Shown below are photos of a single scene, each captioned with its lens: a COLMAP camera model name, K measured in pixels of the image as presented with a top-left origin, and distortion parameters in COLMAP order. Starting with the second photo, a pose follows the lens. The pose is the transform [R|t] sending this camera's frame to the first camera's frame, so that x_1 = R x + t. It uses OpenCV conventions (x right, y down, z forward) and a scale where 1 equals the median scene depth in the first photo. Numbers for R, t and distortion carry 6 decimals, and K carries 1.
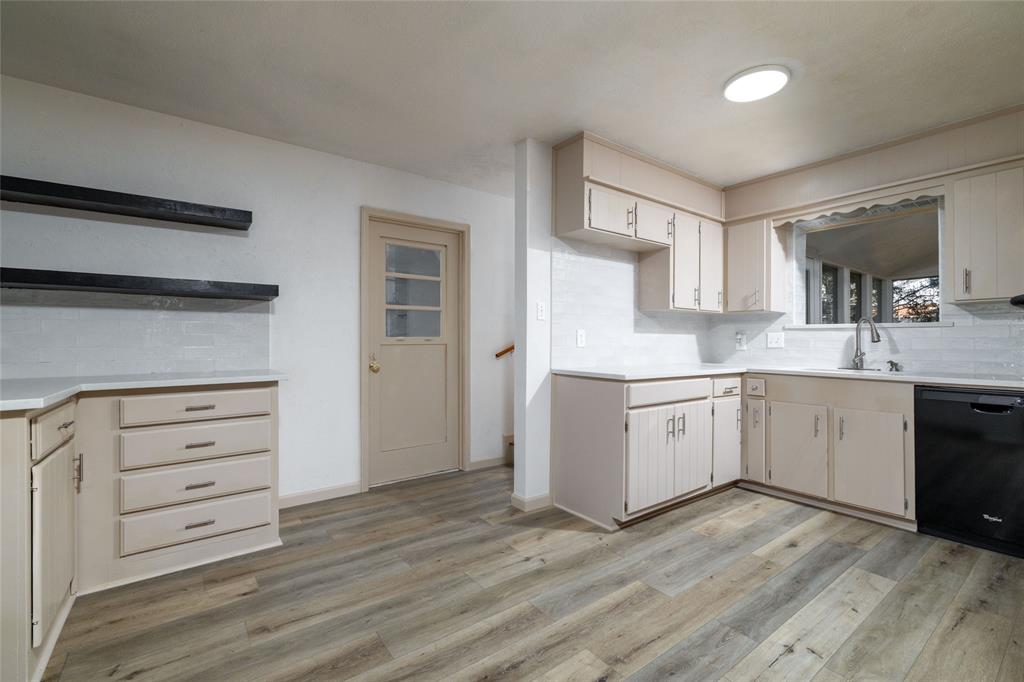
lens RADIAL K [[442.7, 0, 512.9], [0, 442.7, 339.7], [0, 0, 1]] dist [-0.001438, -0.000033]
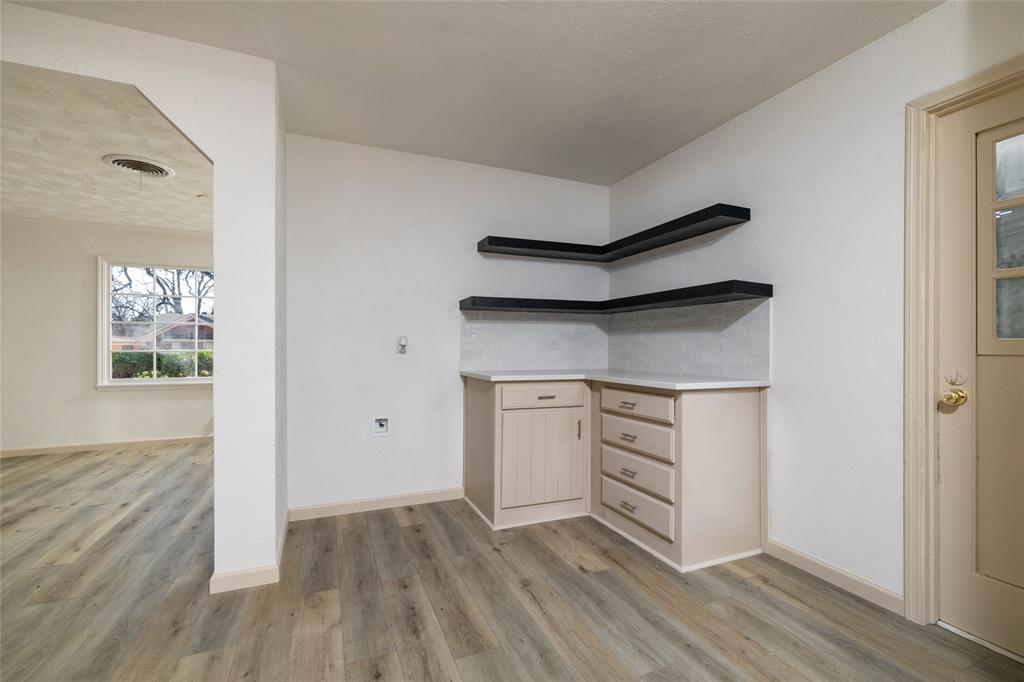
lens RADIAL K [[442.7, 0, 502.4], [0, 442.7, 345.5], [0, 0, 1]] dist [-0.001438, -0.000033]
pose [[-0.257647, 0.000297, -0.966239, 0.398704], [0.004212, 0.999991, -0.000815, 0.000074], [0.966230, -0.004280, -0.257646, 0.797296]]
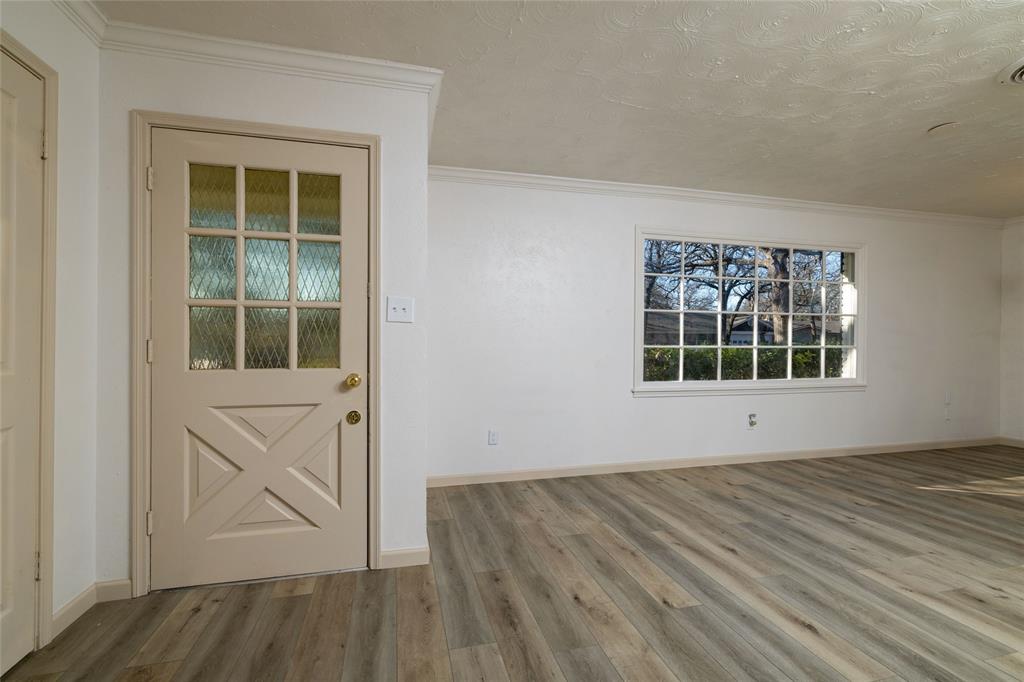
lens RADIAL K [[442.7, 0, 512.1], [0, 442.7, 348.5], [0, 0, 1]] dist [-0.001438, -0.000033]
pose [[-0.396075, 0.012537, -0.918133, 0.570598], [-0.000542, 0.999903, 0.013887, -0.002618], [0.918218, 0.005998, -0.396029, -1.091275]]
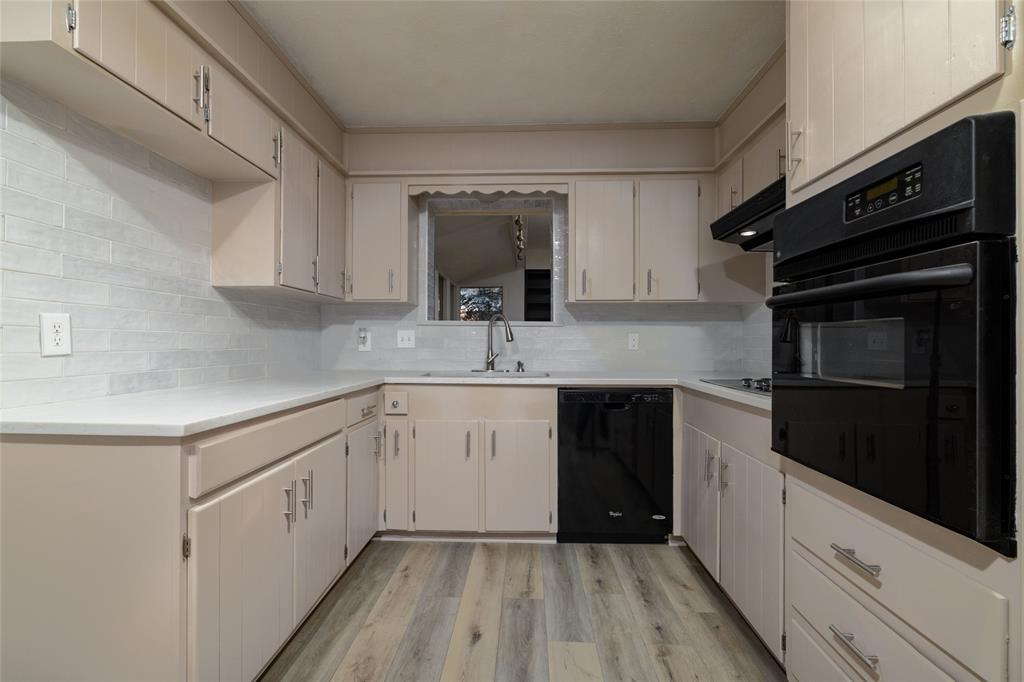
lens RADIAL K [[442.7, 0, 507.1], [0, 442.7, 343.5], [0, 0, 1]] dist [-0.001438, -0.000033]
pose [[0.637890, -0.005074, 0.770110, 0.122742], [-0.004655, 0.999935, 0.010444, 0.000374], [-0.770113, -0.010247, 0.637825, 0.478696]]
